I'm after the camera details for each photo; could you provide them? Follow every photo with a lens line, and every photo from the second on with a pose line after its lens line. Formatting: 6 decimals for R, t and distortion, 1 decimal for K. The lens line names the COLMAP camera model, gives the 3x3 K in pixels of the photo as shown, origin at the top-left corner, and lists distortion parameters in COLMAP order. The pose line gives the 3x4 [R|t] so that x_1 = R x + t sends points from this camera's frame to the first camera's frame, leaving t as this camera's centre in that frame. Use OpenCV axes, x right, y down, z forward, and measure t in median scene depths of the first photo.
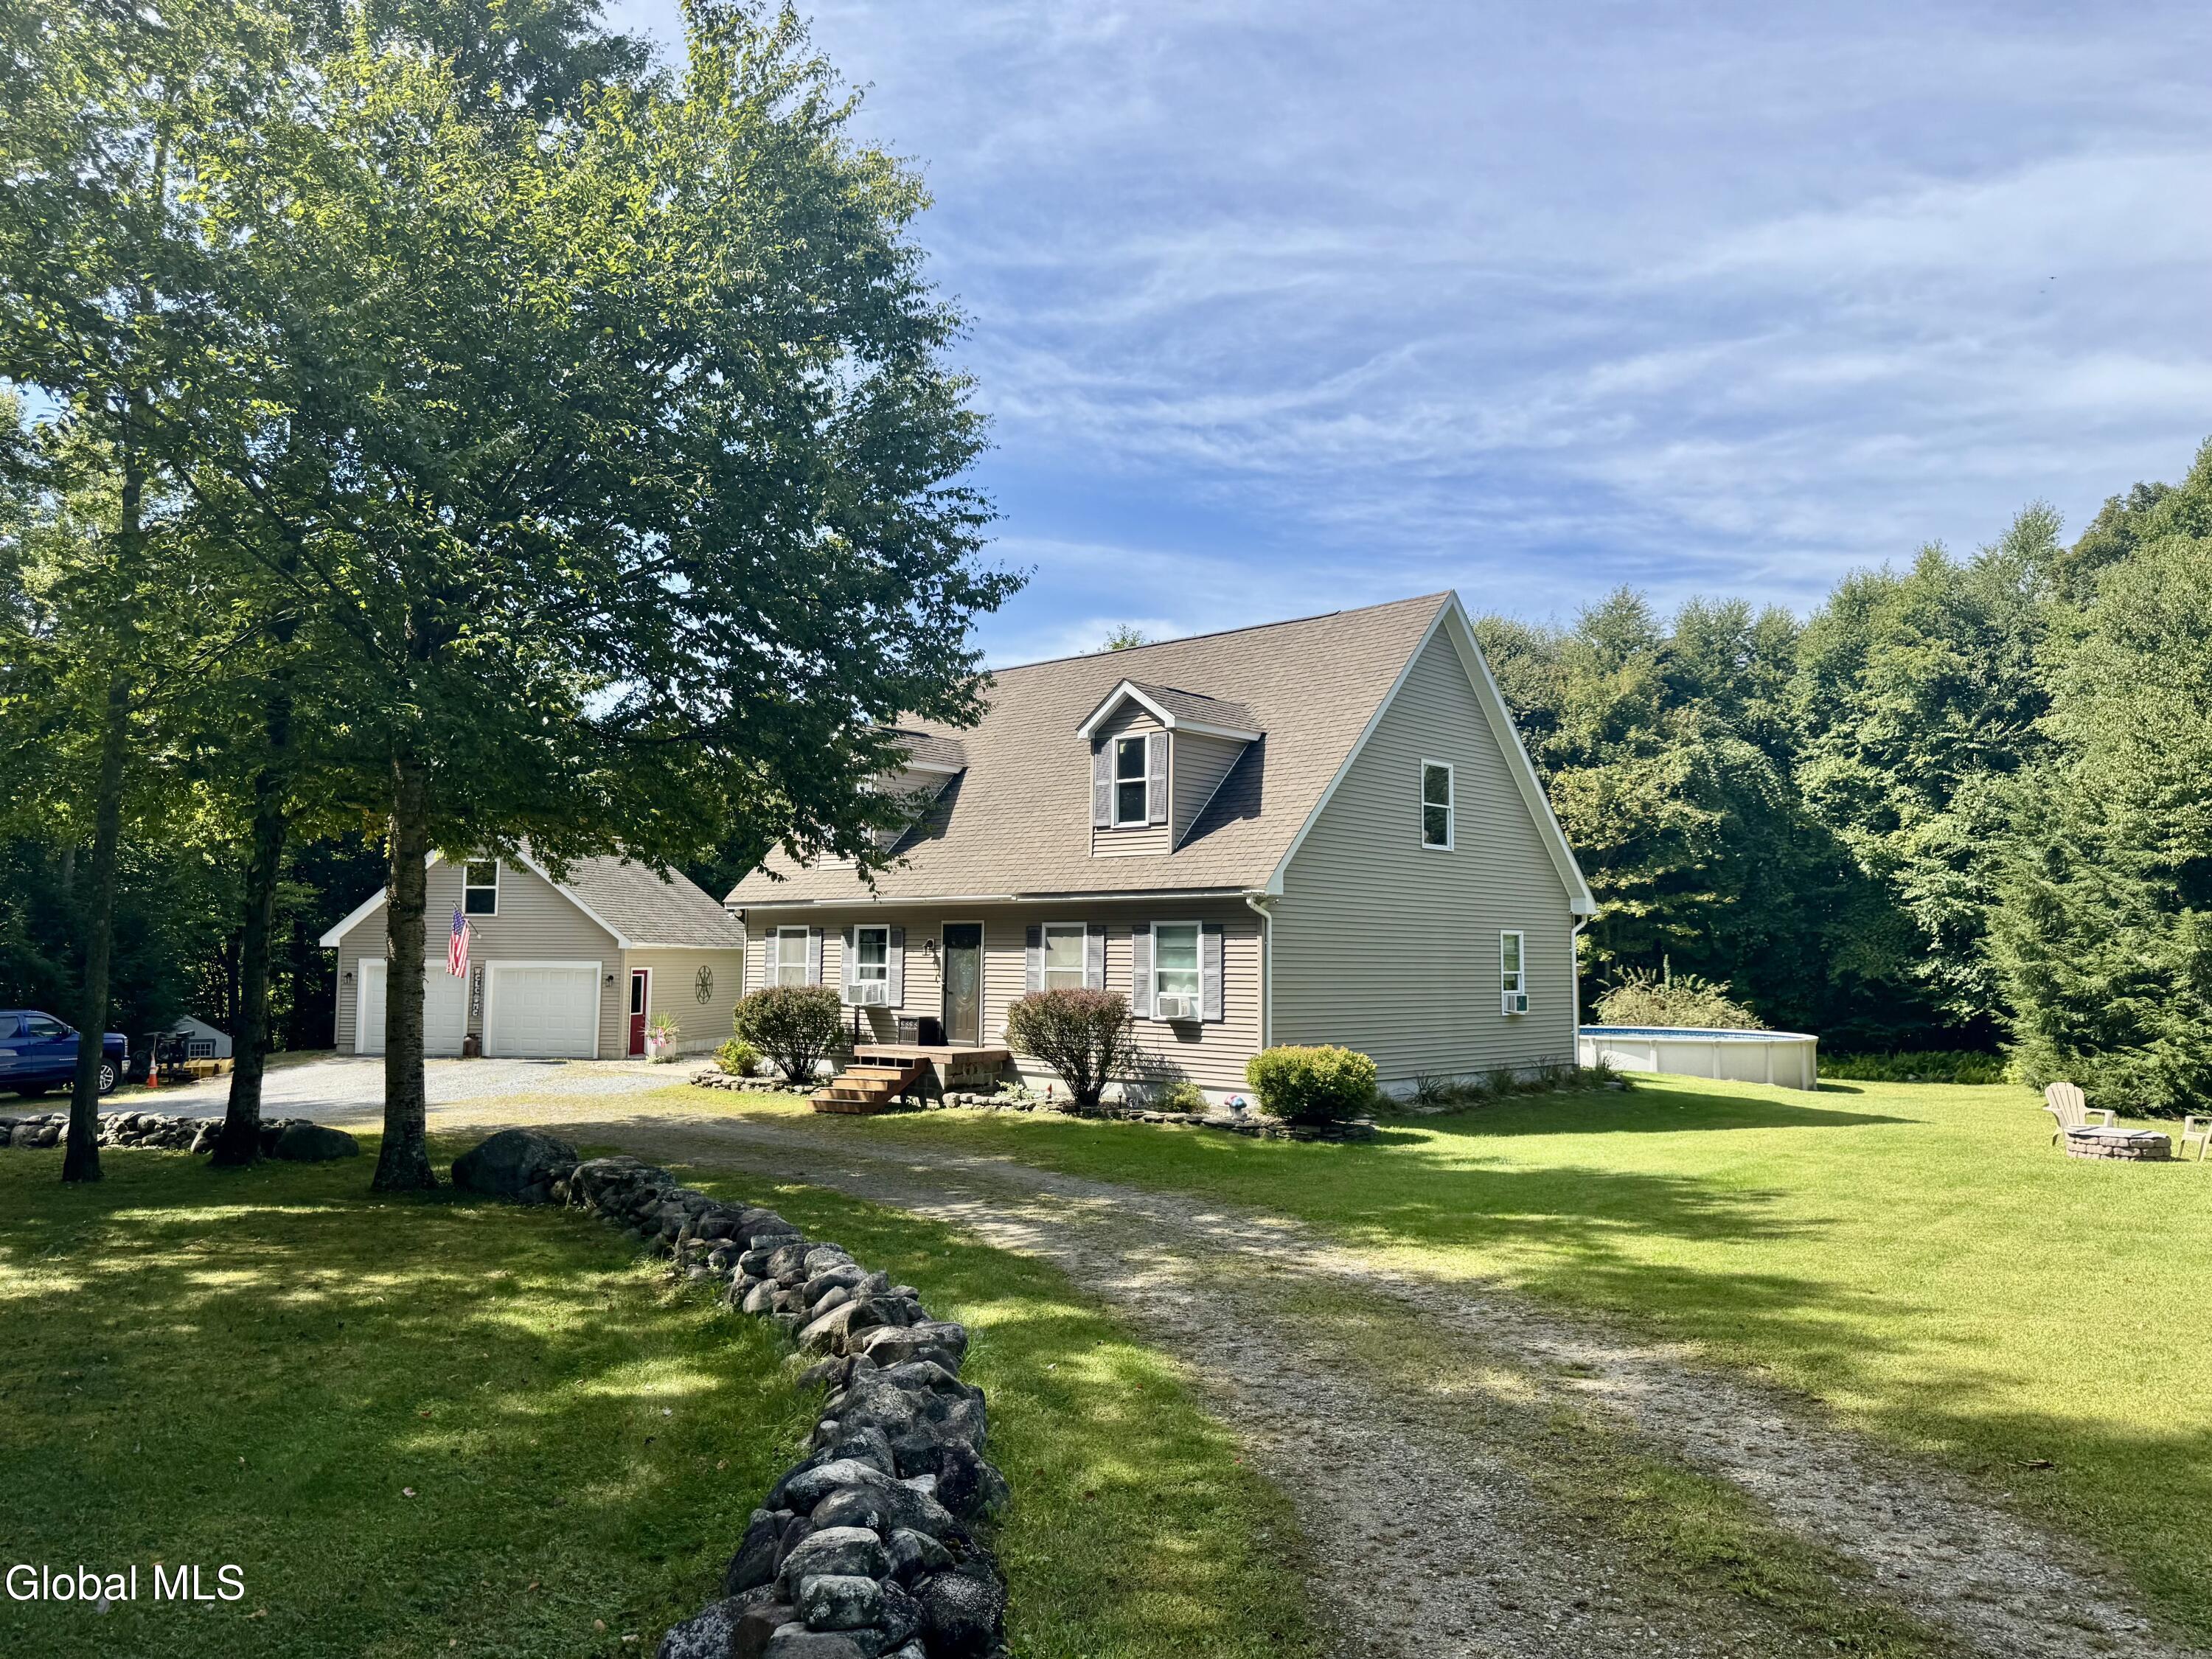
lens RADIAL K [[1560.9, 0, 1100.0], [0, 1560.9, 786.4], [0, 0, 1]] dist [0.004724, -0.053799]
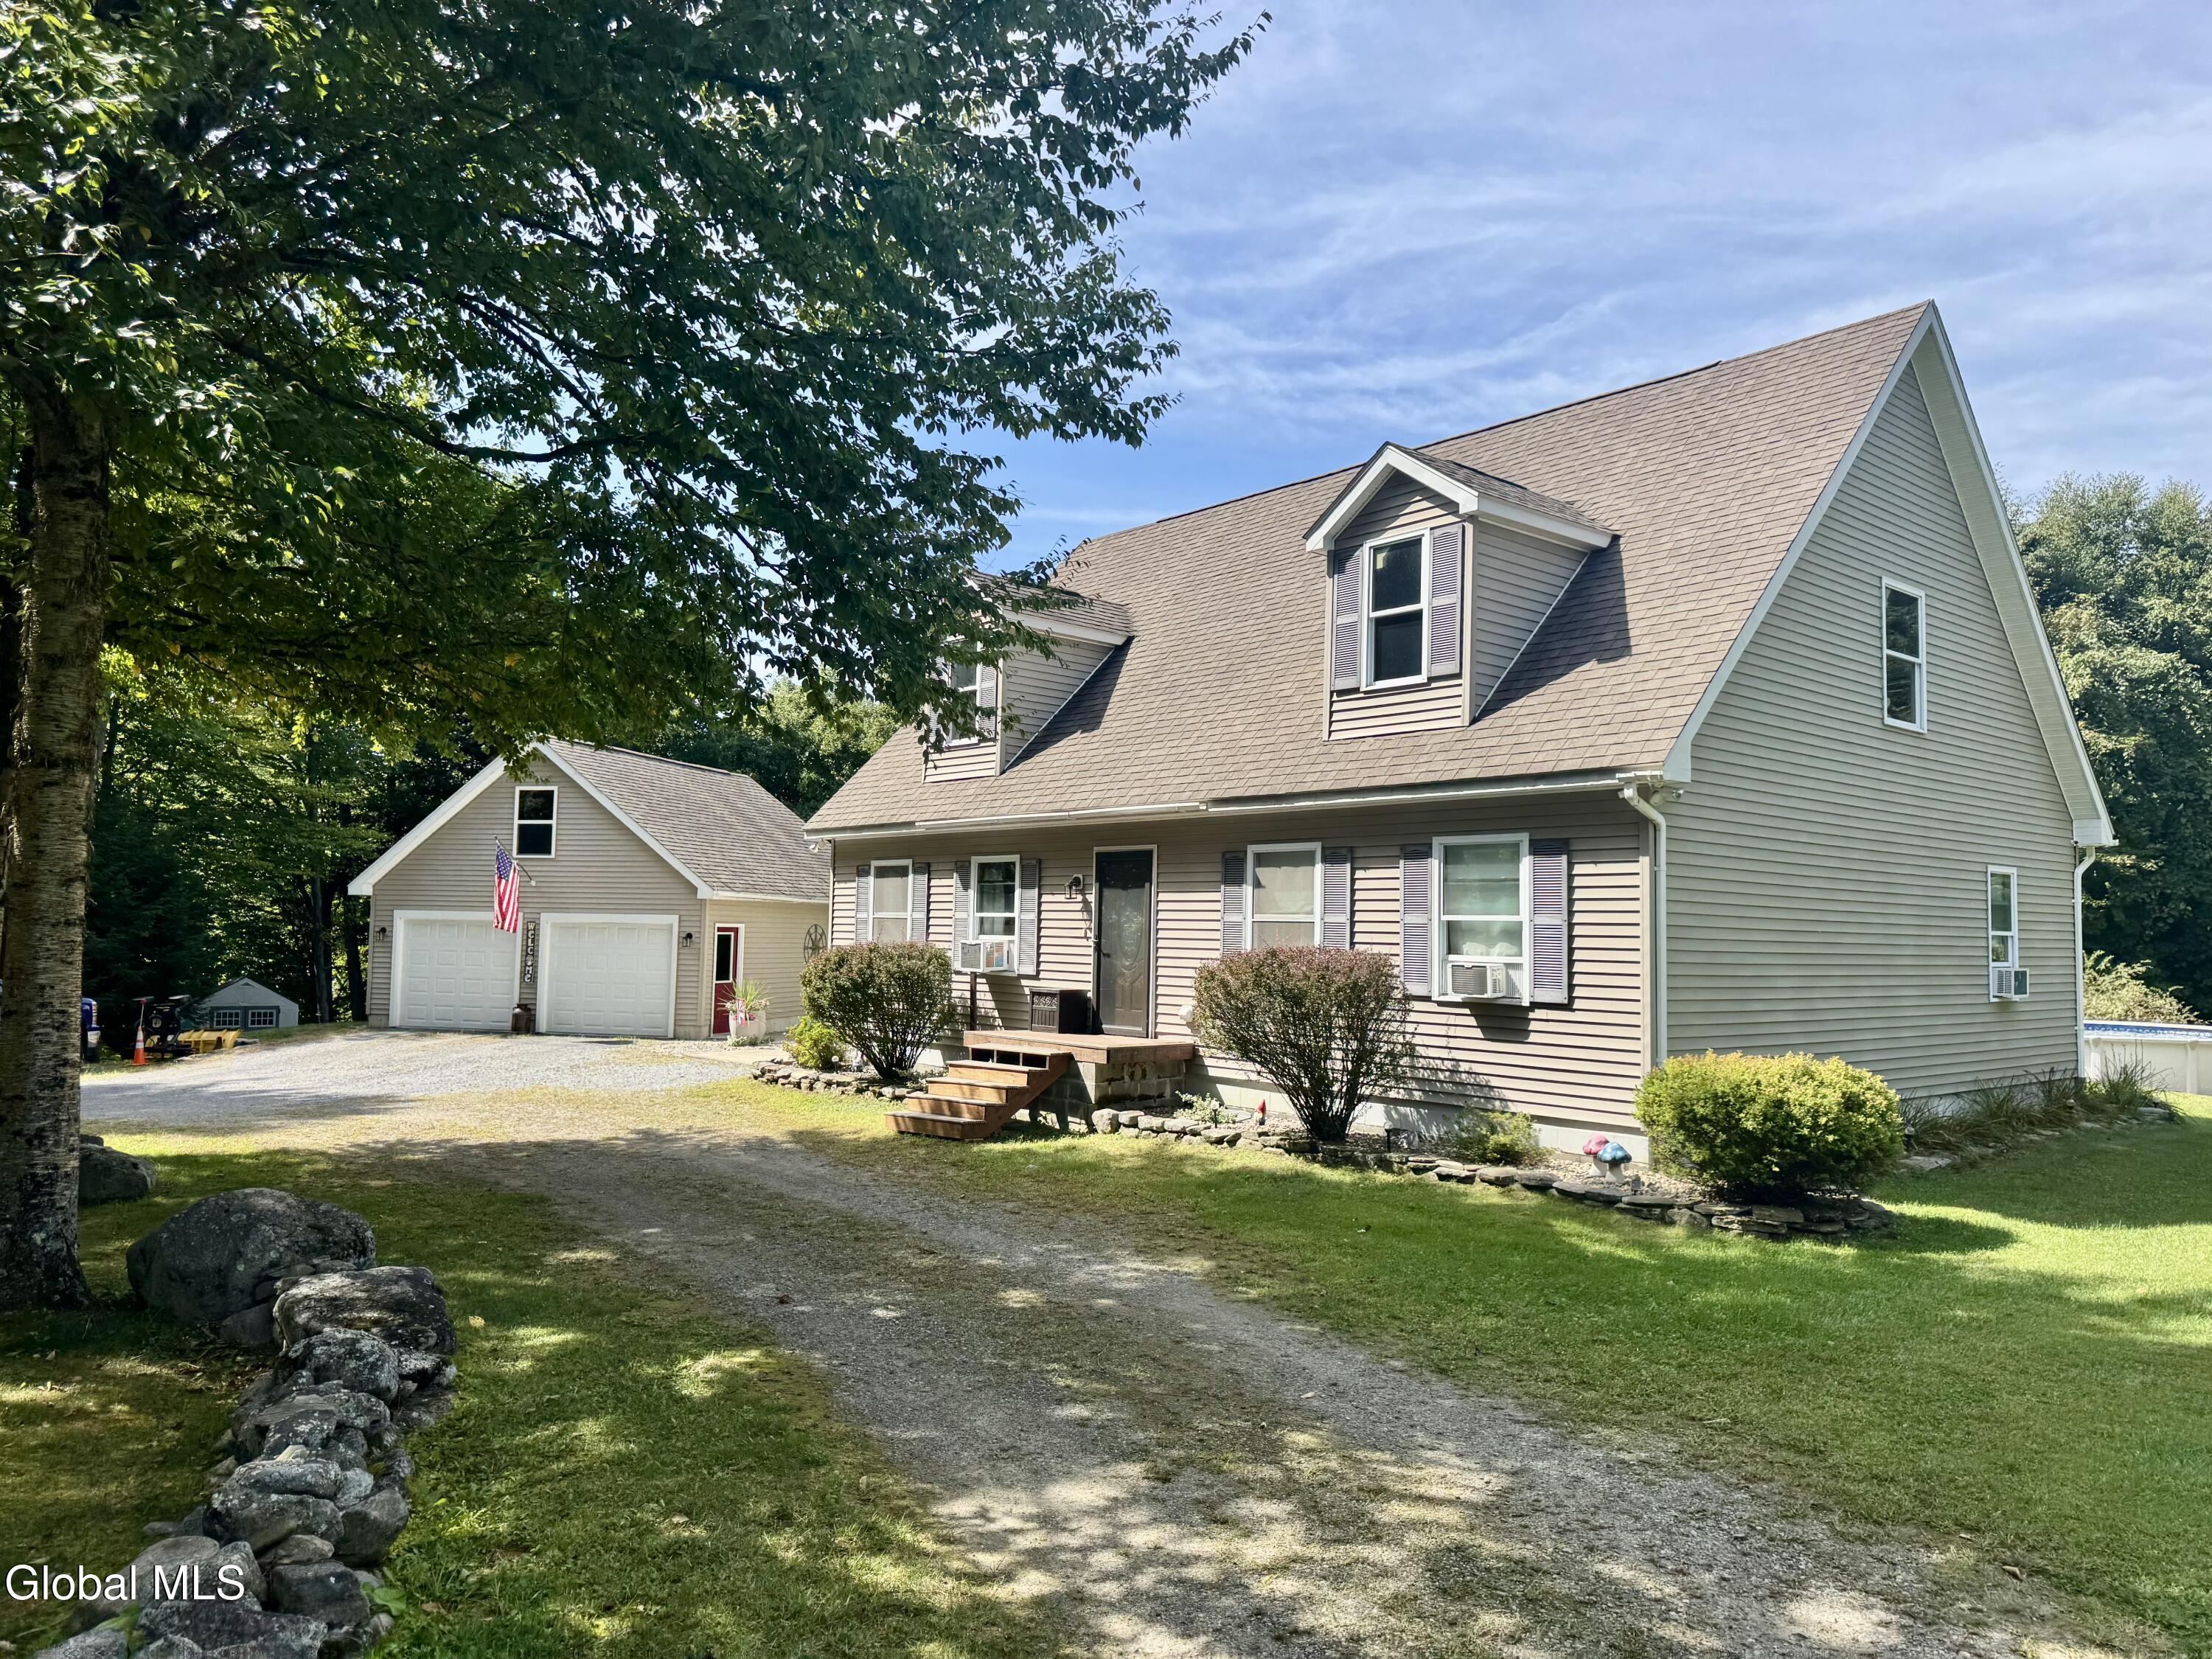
lens RADIAL K [[1547.1, 0, 1106.0], [0, 1547.1, 829.5], [0, 0, 1]] dist [0.016358, -0.014457]
pose [[0.994038, 0.003510, -0.108979, -0.026106], [0.001079, 0.999116, 0.042020, 0.054625], [0.109030, -0.041887, 0.993156, 0.370344]]
